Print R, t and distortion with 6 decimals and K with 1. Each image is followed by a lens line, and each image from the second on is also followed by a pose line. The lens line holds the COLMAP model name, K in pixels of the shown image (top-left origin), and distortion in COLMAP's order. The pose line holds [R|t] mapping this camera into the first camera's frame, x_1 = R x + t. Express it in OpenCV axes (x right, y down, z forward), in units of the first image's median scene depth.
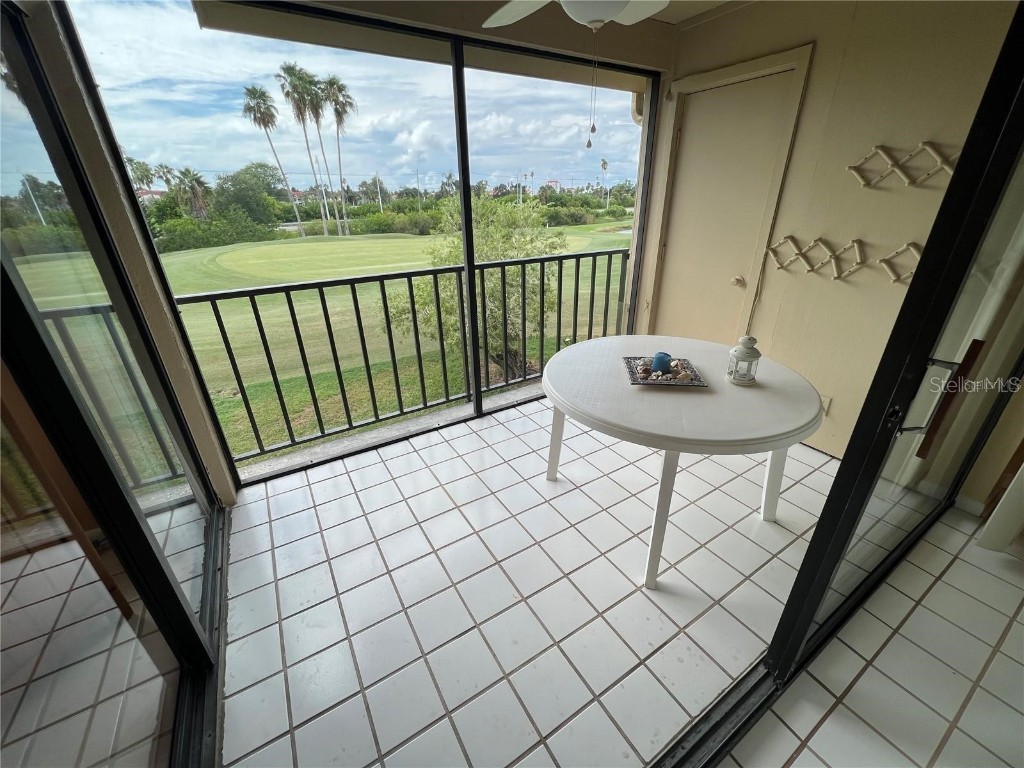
lens RADIAL K [[410.0, 0, 514.3], [0, 410.0, 386.0], [0, 0, 1]] dist [0.000324, 0.000134]
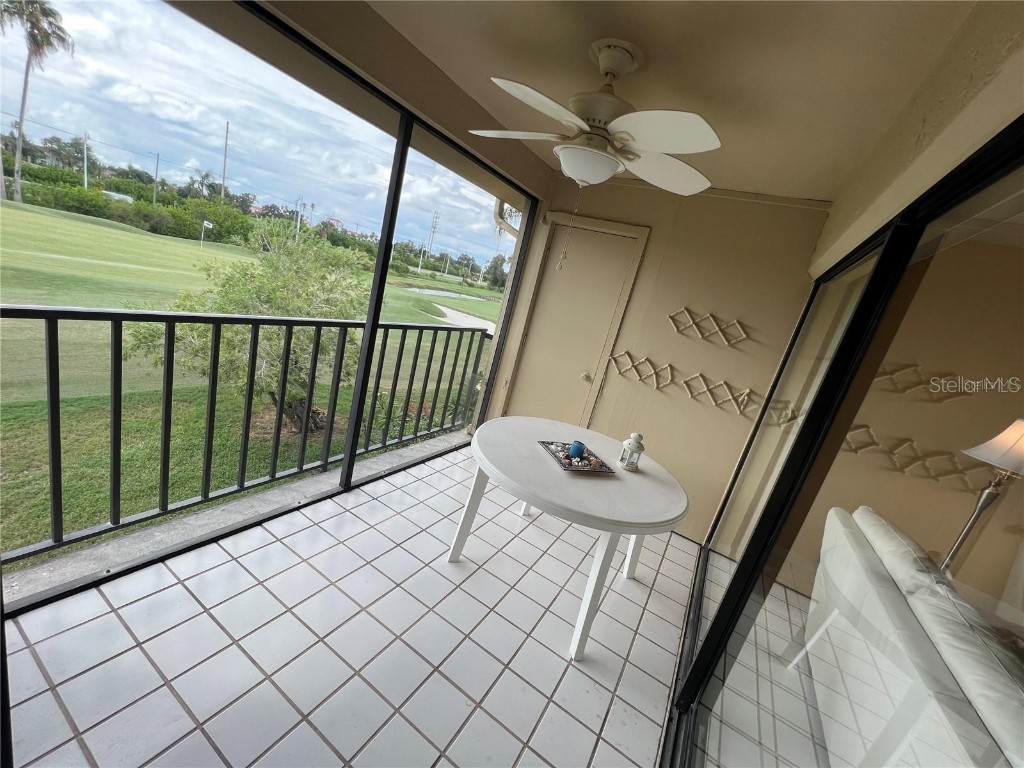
lens RADIAL K [[411.2, 0, 510.9], [0, 411.2, 384.9], [0, 0, 1]] dist [0.001297, 0.000247]
pose [[0.850420, 0.108834, 0.514724, -0.283675], [-0.044272, 0.989703, -0.136118, -0.047837], [-0.524238, 0.092969, 0.846482, 0.056346]]
